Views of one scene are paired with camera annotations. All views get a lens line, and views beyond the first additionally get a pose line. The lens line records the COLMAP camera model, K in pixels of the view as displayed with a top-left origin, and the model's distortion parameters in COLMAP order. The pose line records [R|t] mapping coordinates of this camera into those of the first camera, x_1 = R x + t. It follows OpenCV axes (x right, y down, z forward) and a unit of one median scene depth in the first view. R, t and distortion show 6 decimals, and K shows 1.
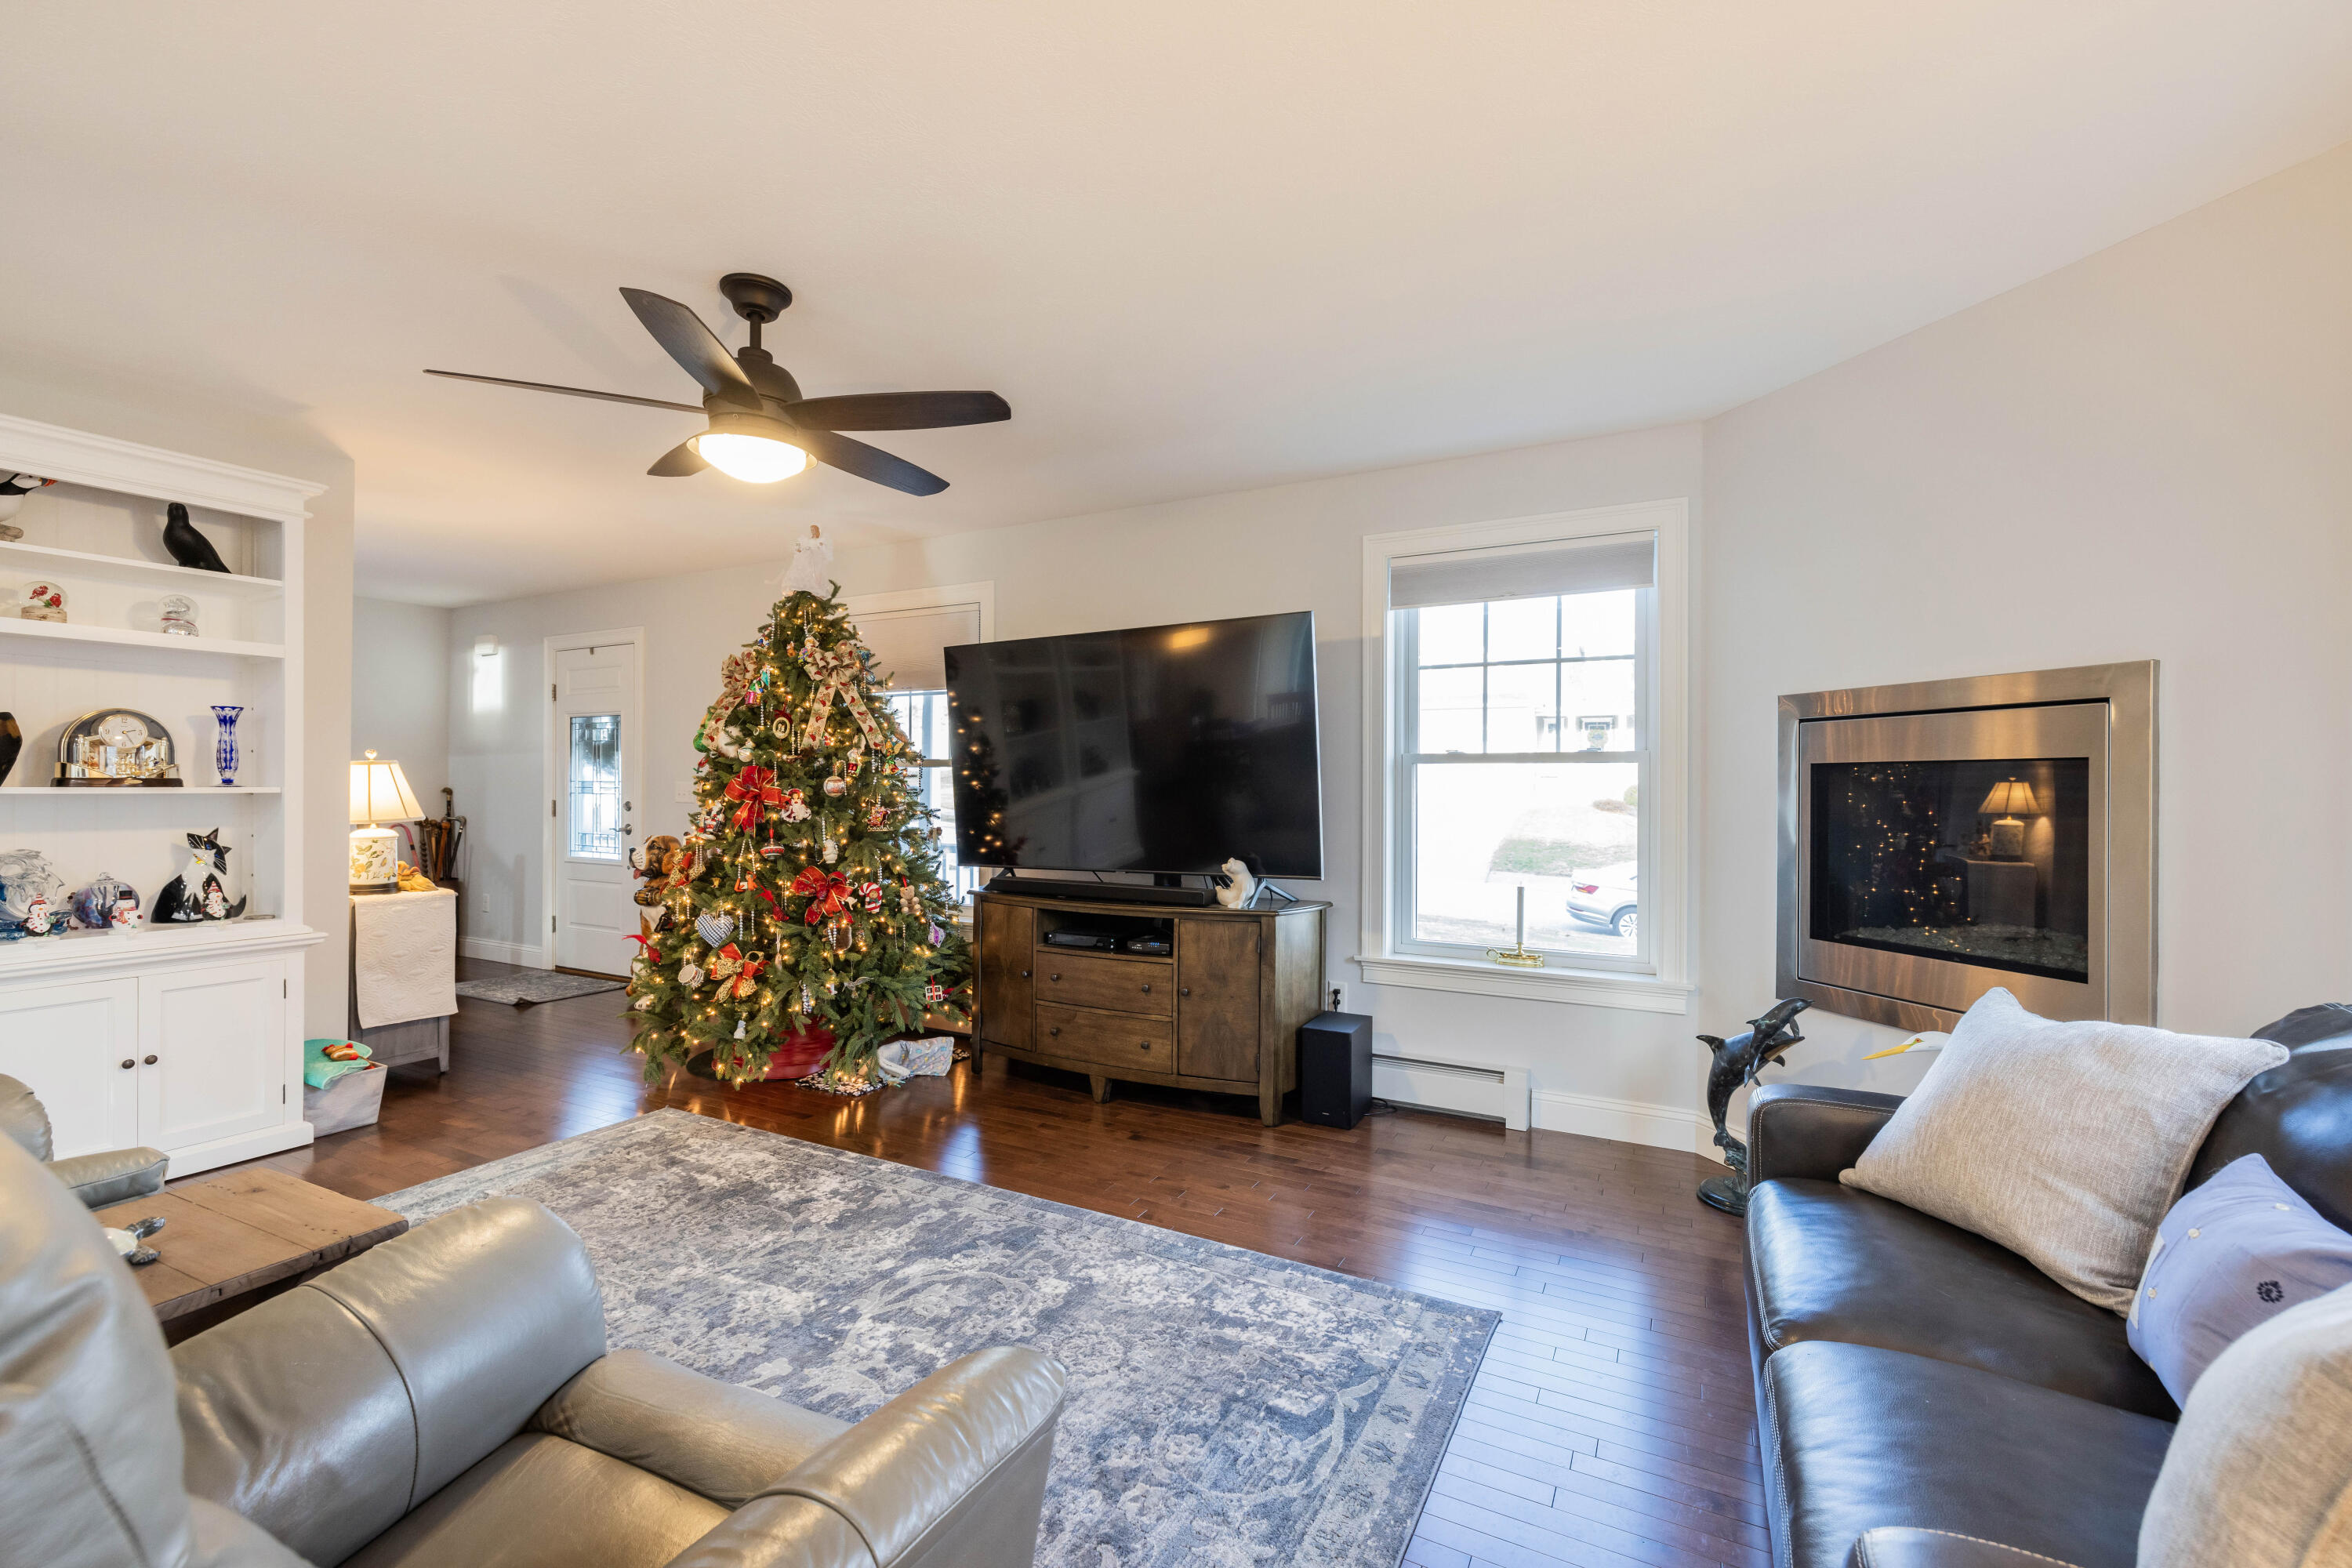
lens RADIAL K [[994.0, 0, 1164.9], [0, 994.0, 777.3], [0, 0, 1]] dist [-0.002180, -0.000371]
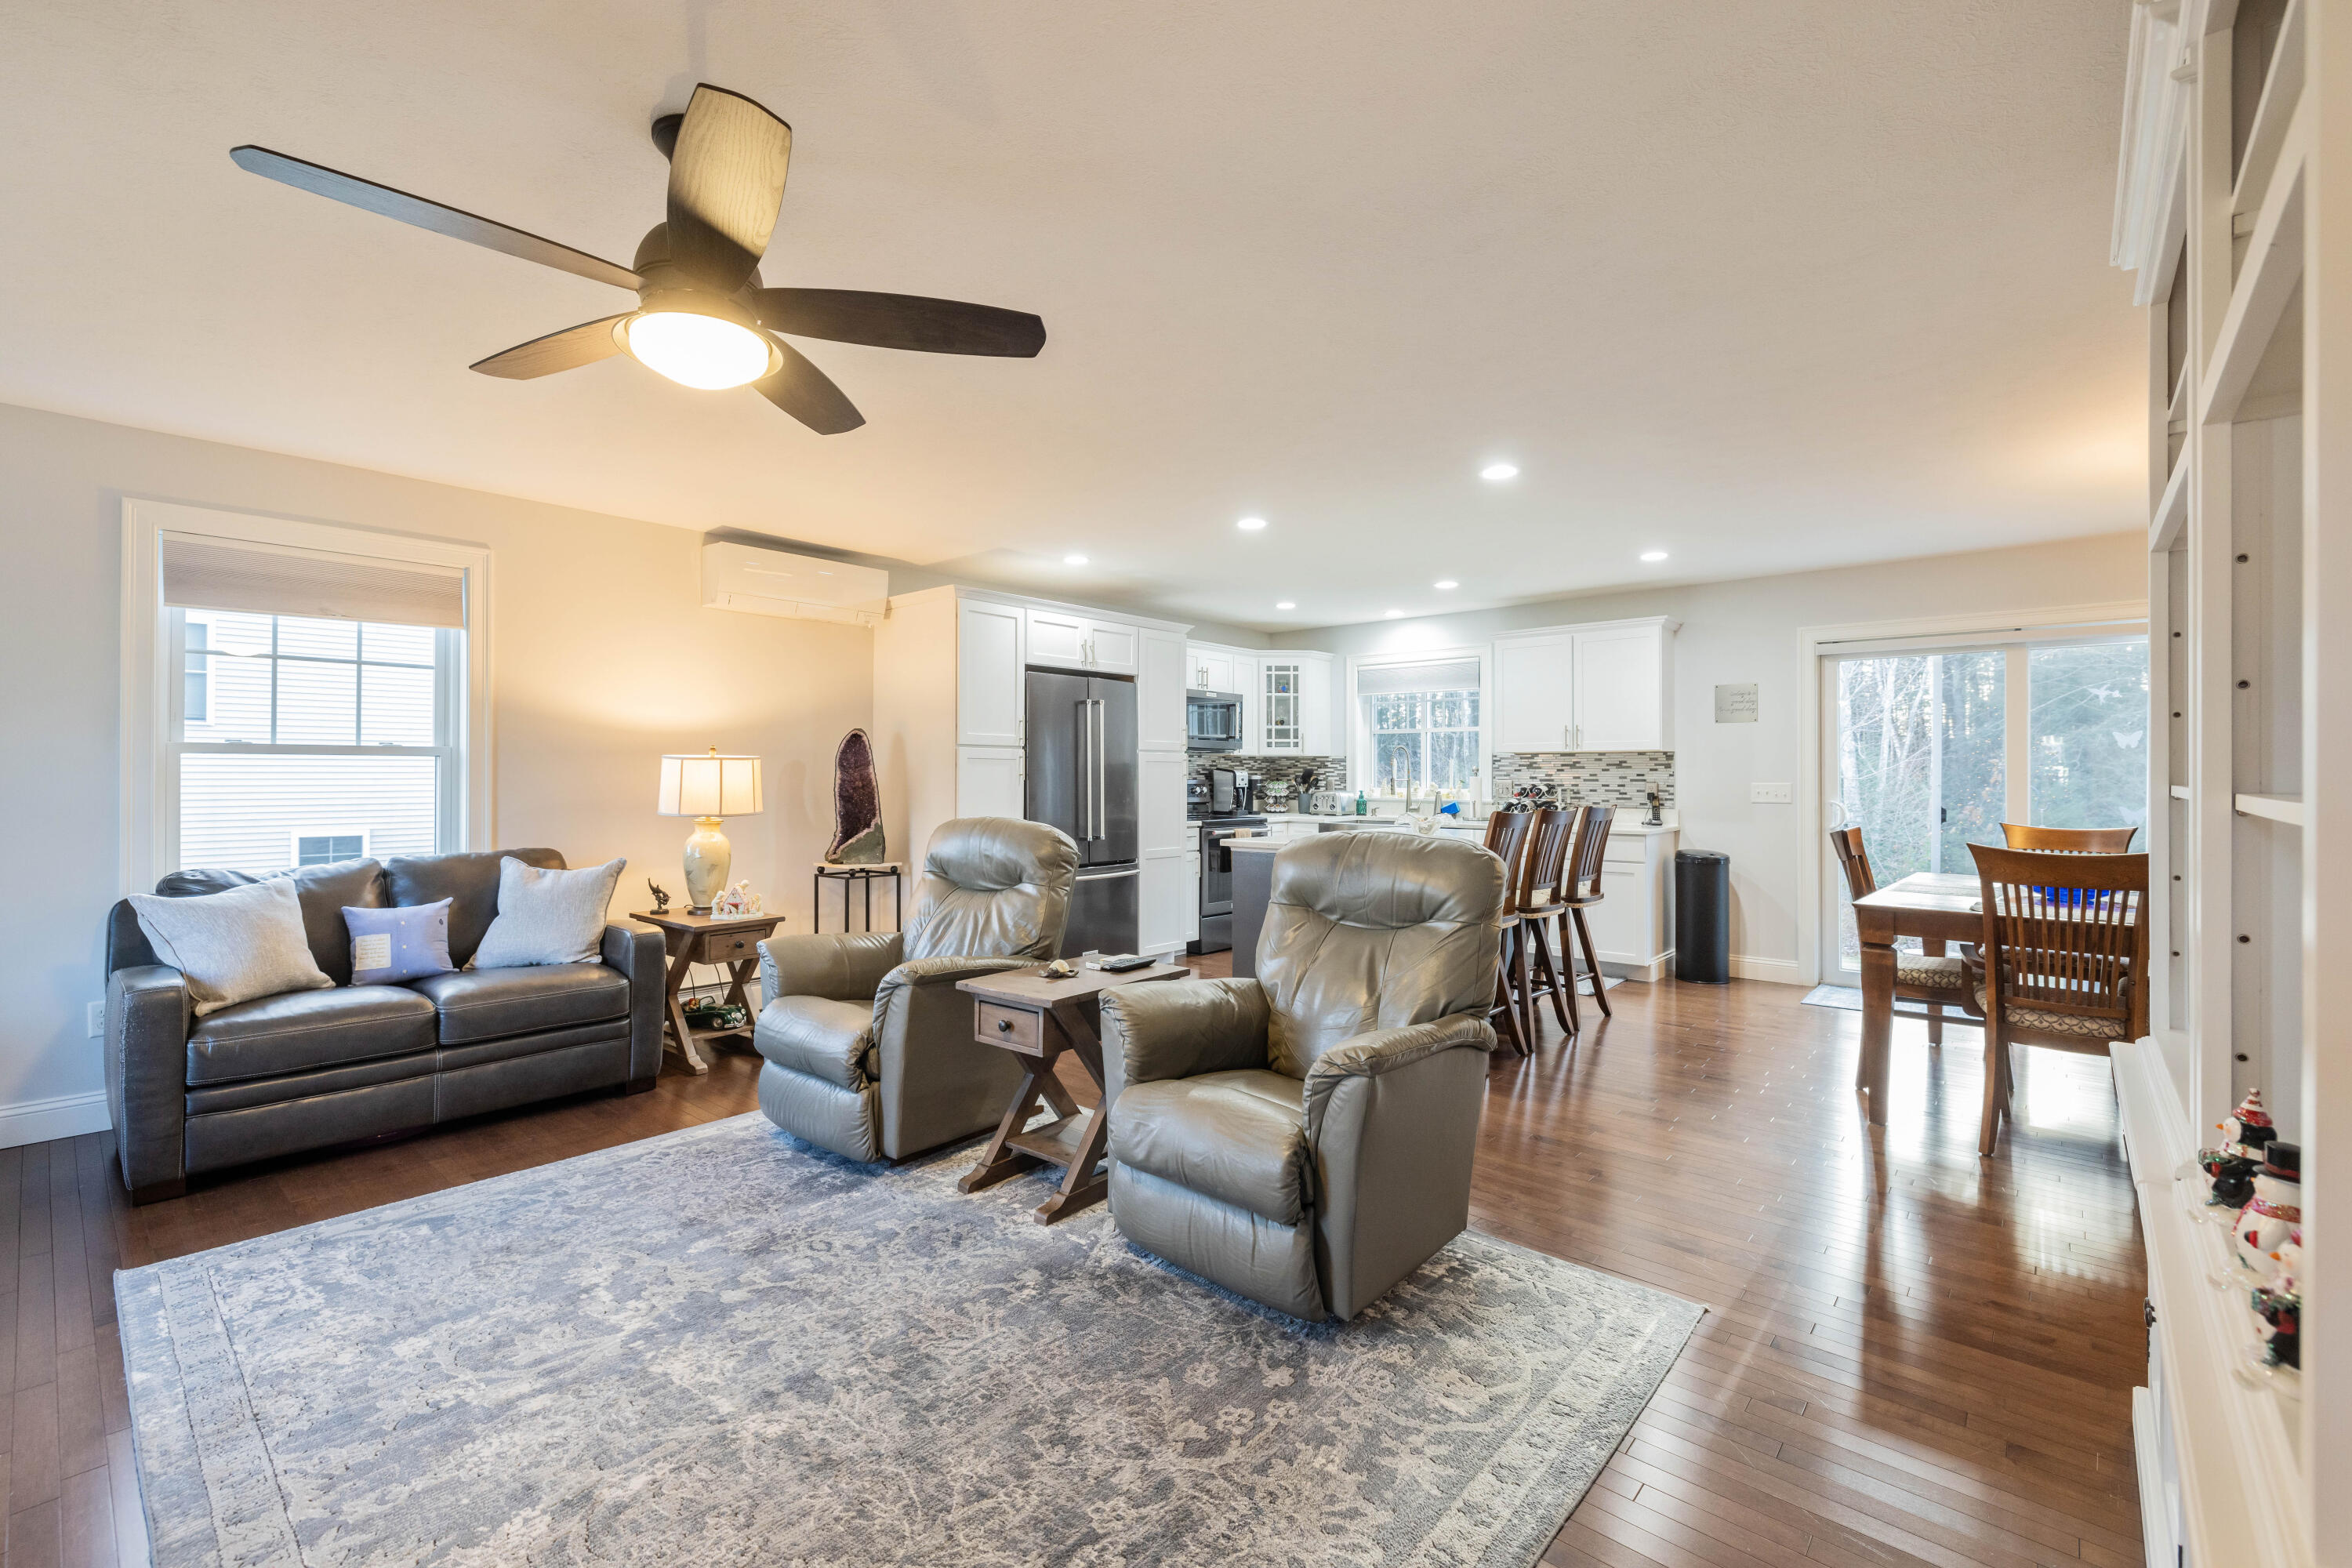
lens RADIAL K [[1020.6, 0, 1178.2], [0, 1020.6, 777.5], [0, 0, 1]] dist [-0.000209, -0.000078]
pose [[-0.978719, -0.002913, 0.205186, -0.748221], [-0.003733, 0.999987, -0.003610, 0.006884], [-0.205172, -0.004299, -0.978716, 1.350309]]
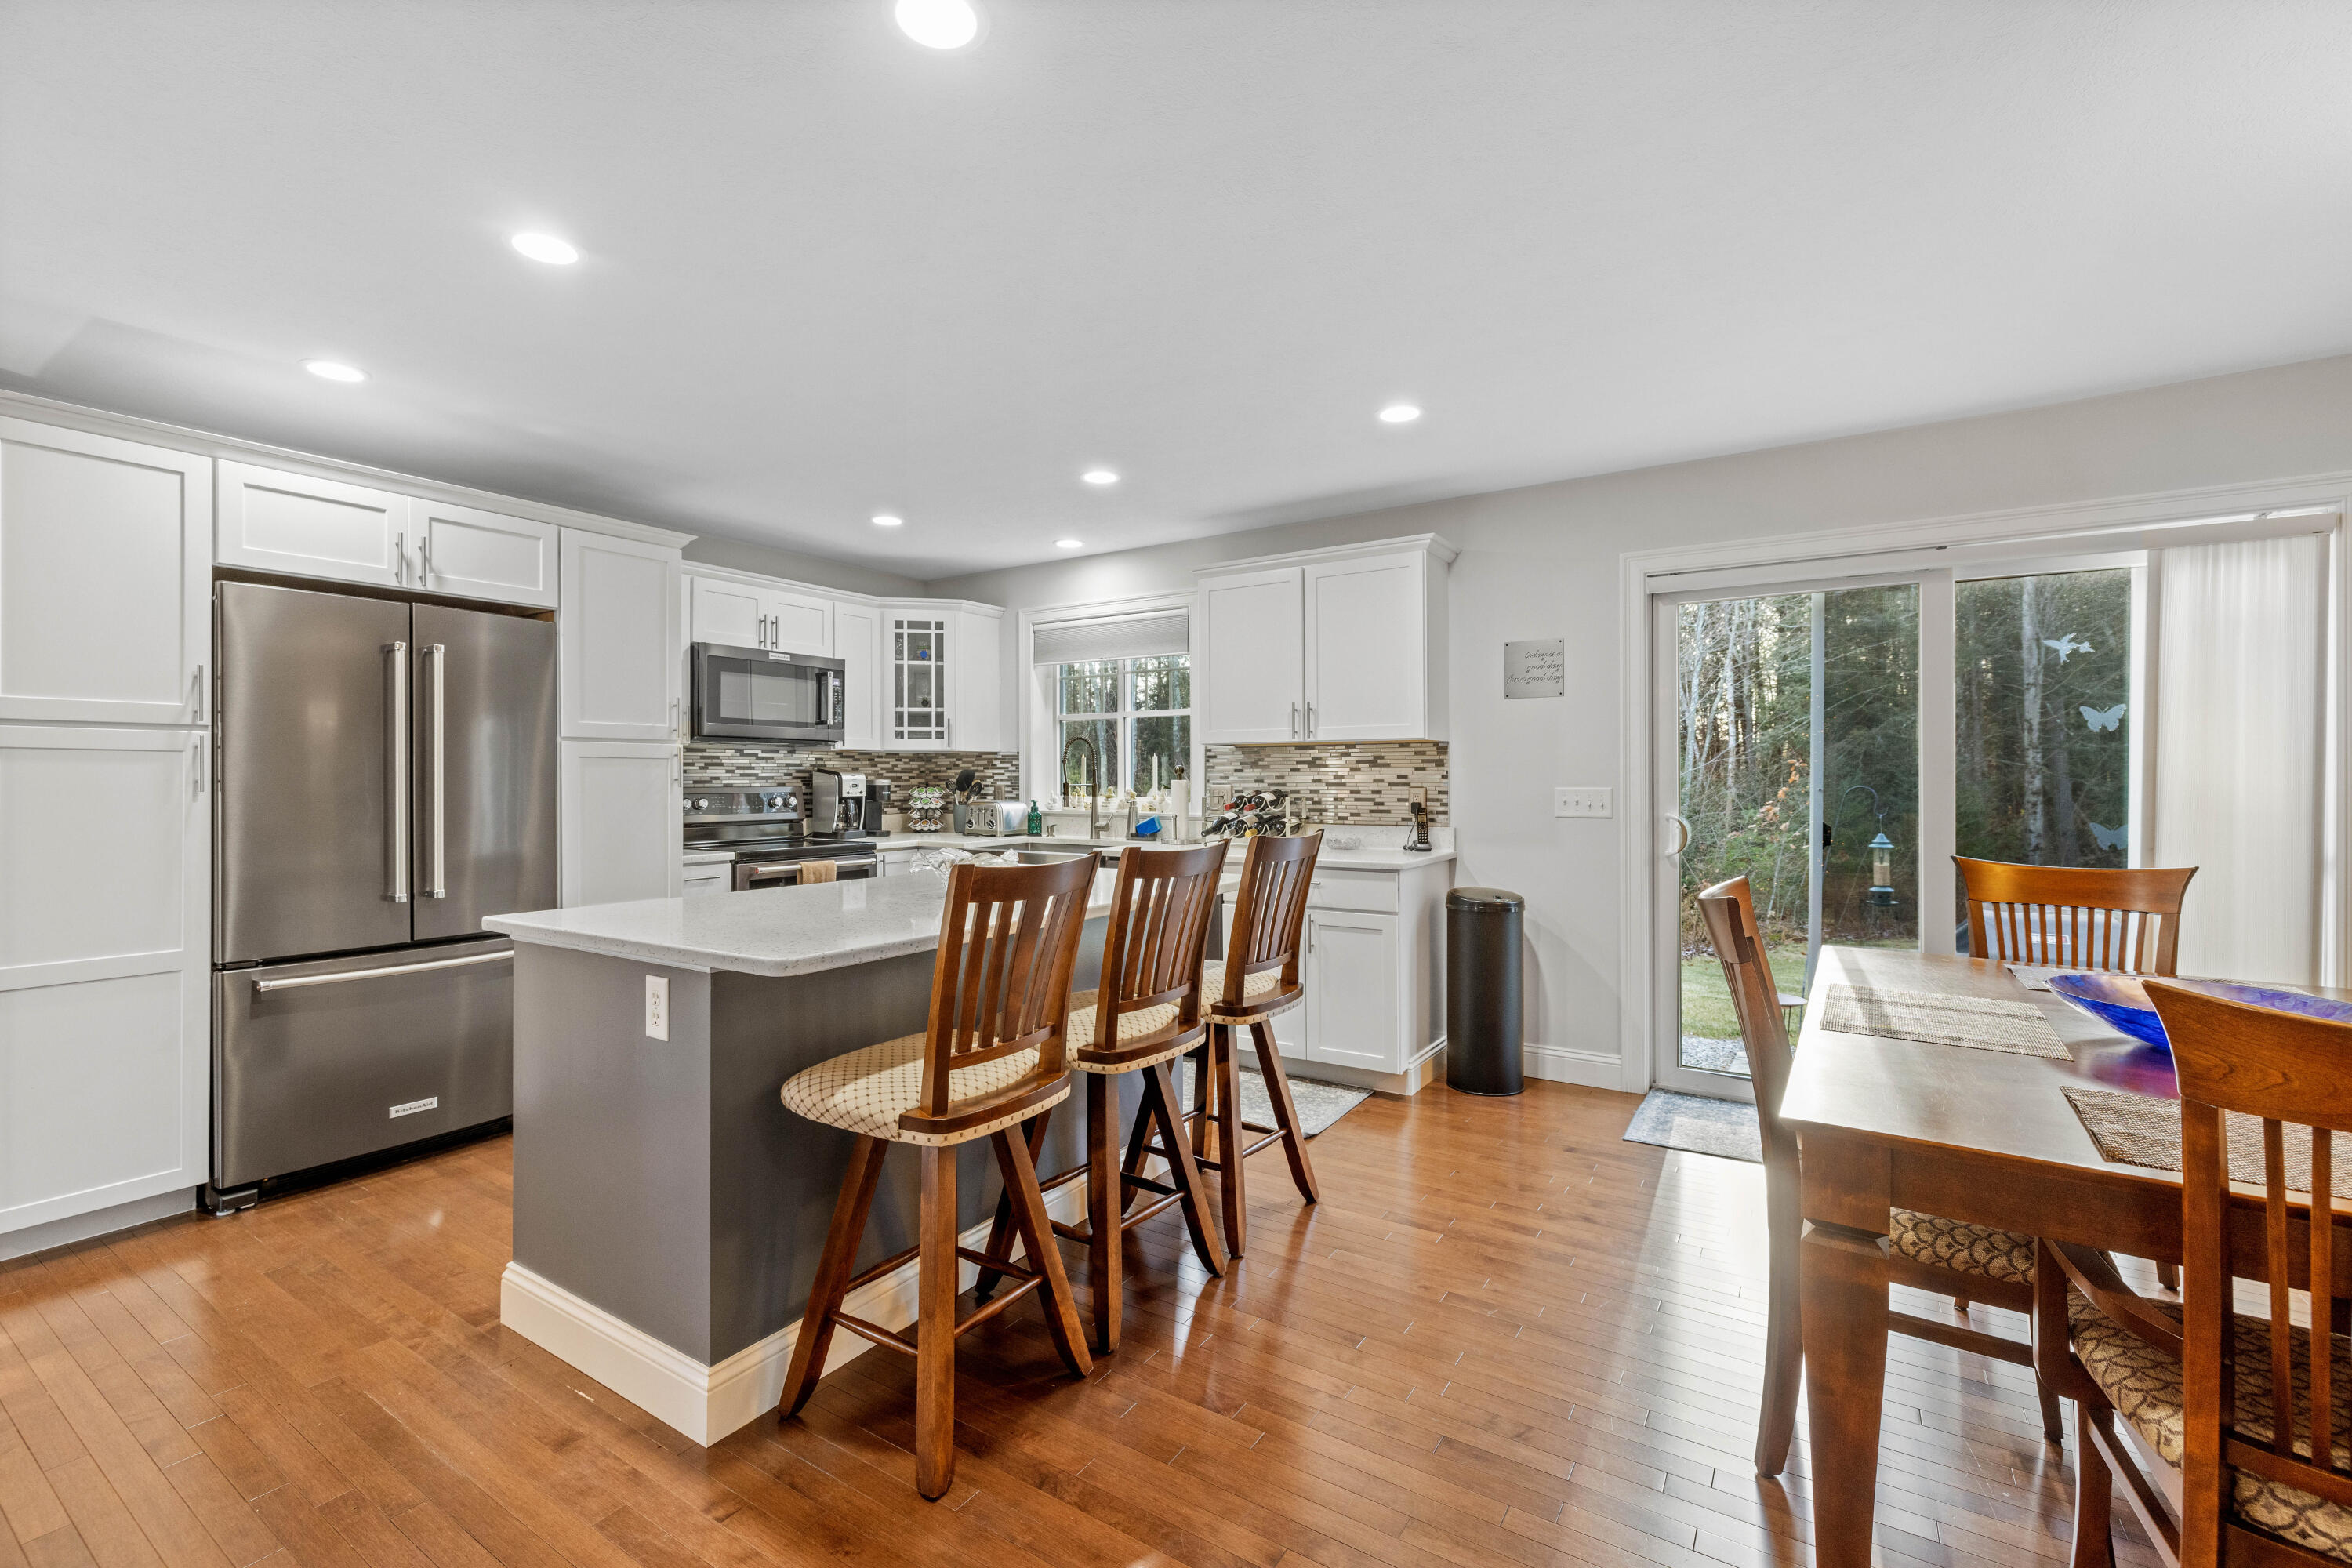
lens RADIAL K [[994.0, 0, 1164.9], [0, 994.0, 777.3], [0, 0, 1]] dist [-0.002180, -0.000371]
pose [[-0.996881, 0.002212, 0.078887, -1.042008], [0.001684, 0.999976, -0.006756, 0.000275], [-0.078900, -0.006602, -0.996861, 0.466684]]
